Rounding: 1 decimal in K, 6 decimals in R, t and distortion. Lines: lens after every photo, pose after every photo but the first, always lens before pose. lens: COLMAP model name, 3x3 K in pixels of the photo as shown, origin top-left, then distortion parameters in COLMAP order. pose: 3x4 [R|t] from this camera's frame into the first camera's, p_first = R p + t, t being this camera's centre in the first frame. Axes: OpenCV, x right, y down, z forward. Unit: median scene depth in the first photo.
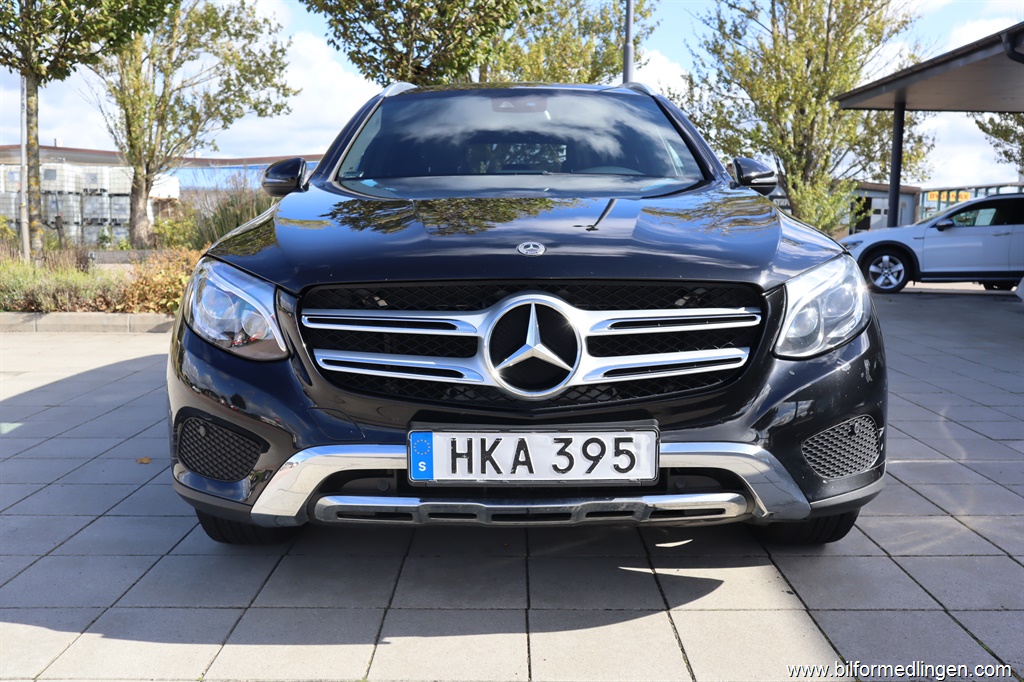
lens RADIAL K [[901.1, 0, 512.0], [0, 901.1, 341.0], [0, 0, 1]] dist [-0.067395, 0.093353]
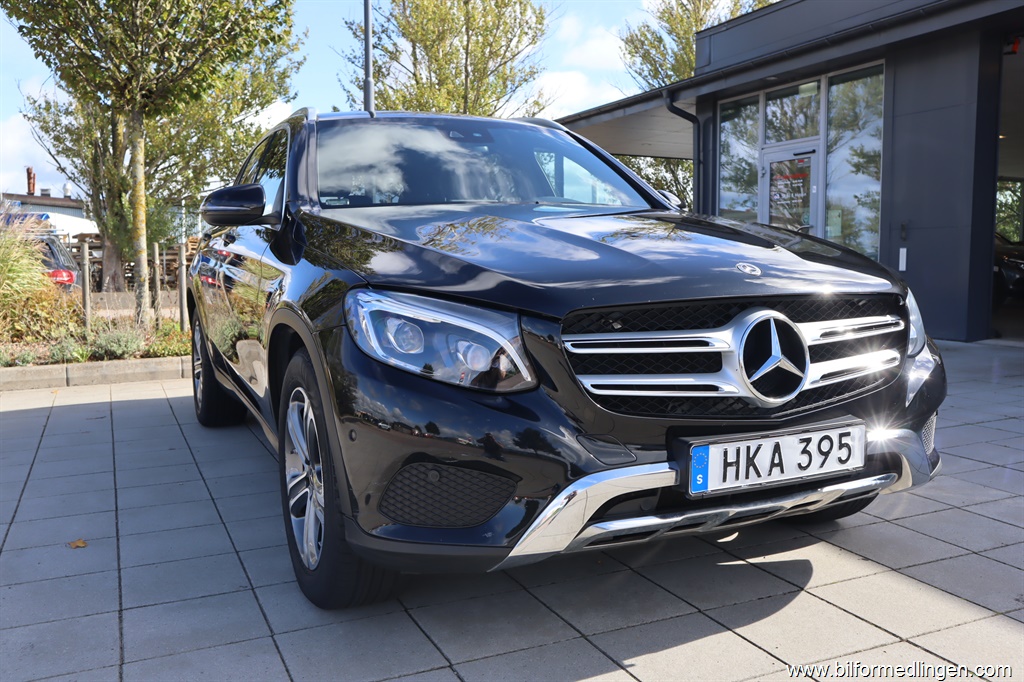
lens RADIAL K [[901.1, 0, 512.0], [0, 901.1, 341.0], [0, 0, 1]] dist [-0.067395, 0.093353]
pose [[0.908329, -0.053331, 0.414842, -0.715815], [0.069292, 0.997319, -0.023505, -0.010074], [-0.412477, 0.050096, 0.909590, 0.141437]]
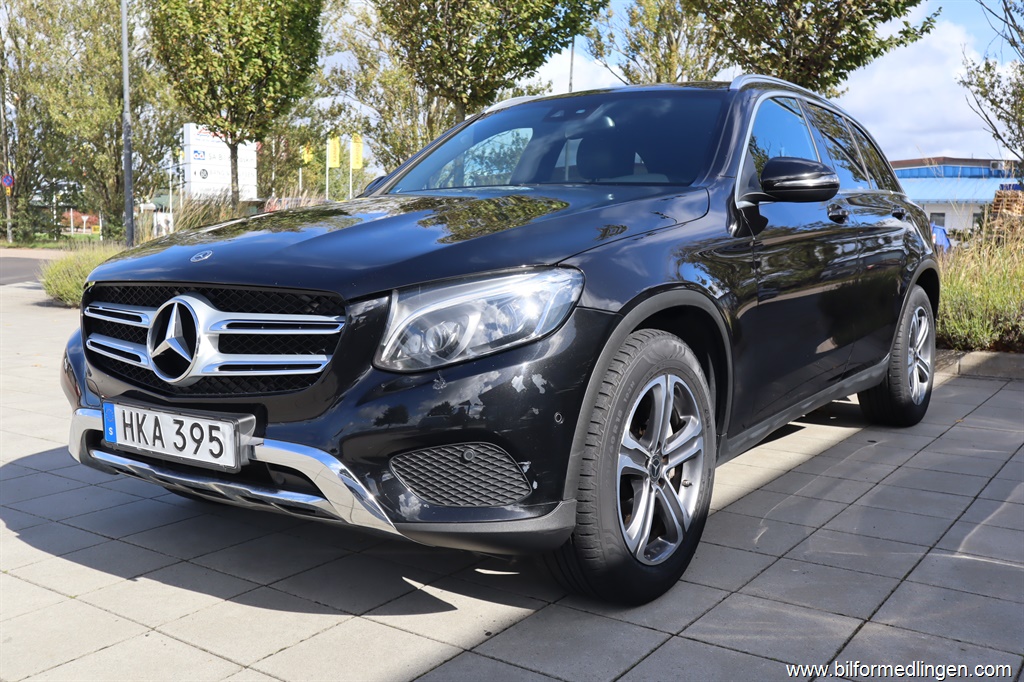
lens RADIAL K [[990.3, 0, 512.0], [0, 990.3, 341.0], [0, 0, 1]] dist [-0.004847, 0.007754]
pose [[0.809269, 0.060317, -0.584333, 1.125942], [-0.076152, 0.997093, -0.002542, -0.021699], [0.582481, 0.046555, 0.811510, 0.216289]]
